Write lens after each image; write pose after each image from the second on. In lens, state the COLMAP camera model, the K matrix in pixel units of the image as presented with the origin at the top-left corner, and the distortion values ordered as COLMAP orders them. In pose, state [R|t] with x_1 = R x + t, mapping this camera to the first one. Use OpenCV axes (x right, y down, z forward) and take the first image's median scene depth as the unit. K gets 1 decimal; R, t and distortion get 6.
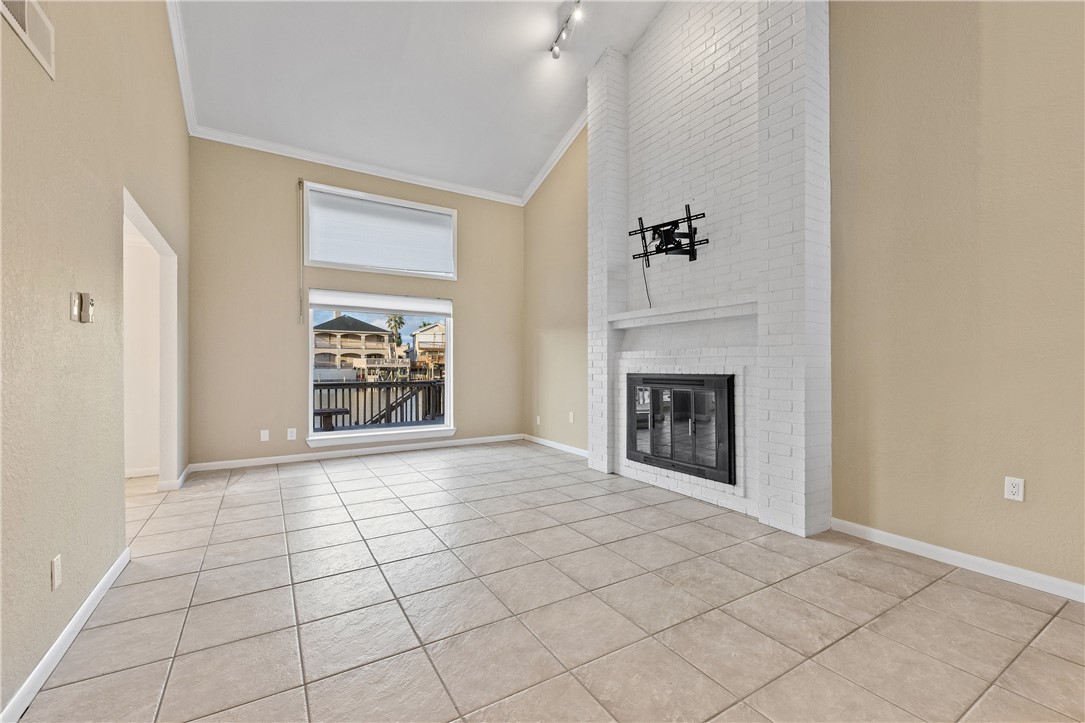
lens RADIAL K [[457.0, 0, 542.5], [0, 457.0, 367.4], [0, 0, 1]] dist [0.005899, 0.000220]
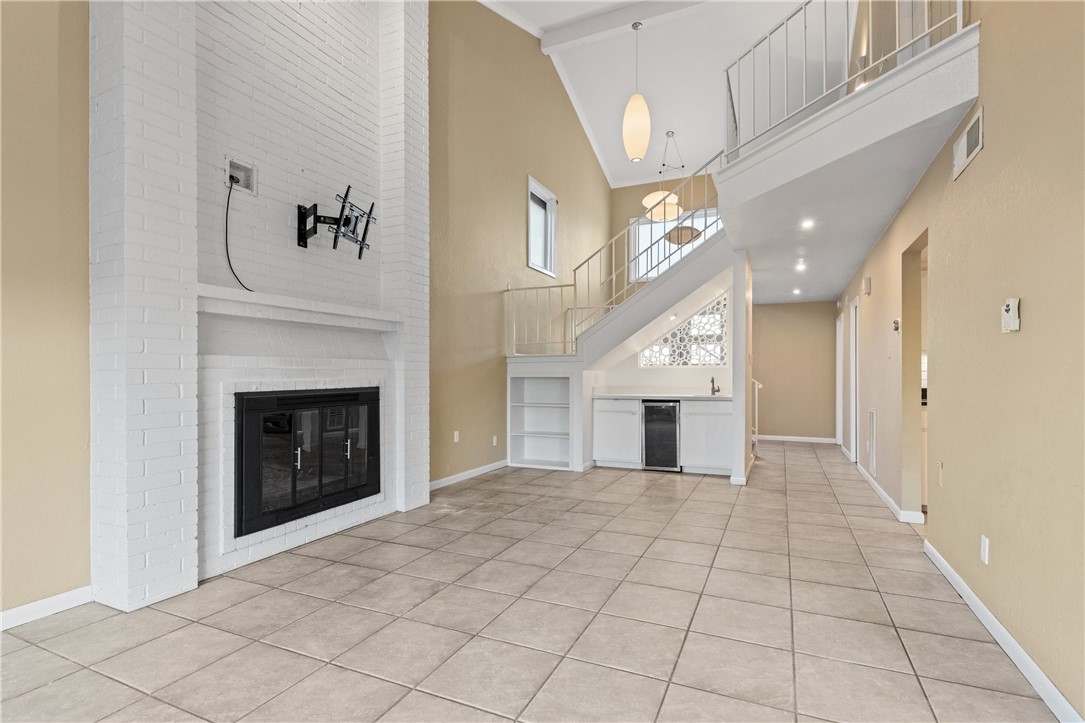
lens RADIAL K [[521.0, 0, 543.8], [0, 521.0, 368.8], [0, 0, 1]] dist [0.002007, -0.000048]
pose [[-0.559402, 0.010569, 0.828829, -0.782033], [0.009829, 0.999933, -0.006117, -0.013426], [-0.828838, 0.004725, -0.559468, 1.368256]]
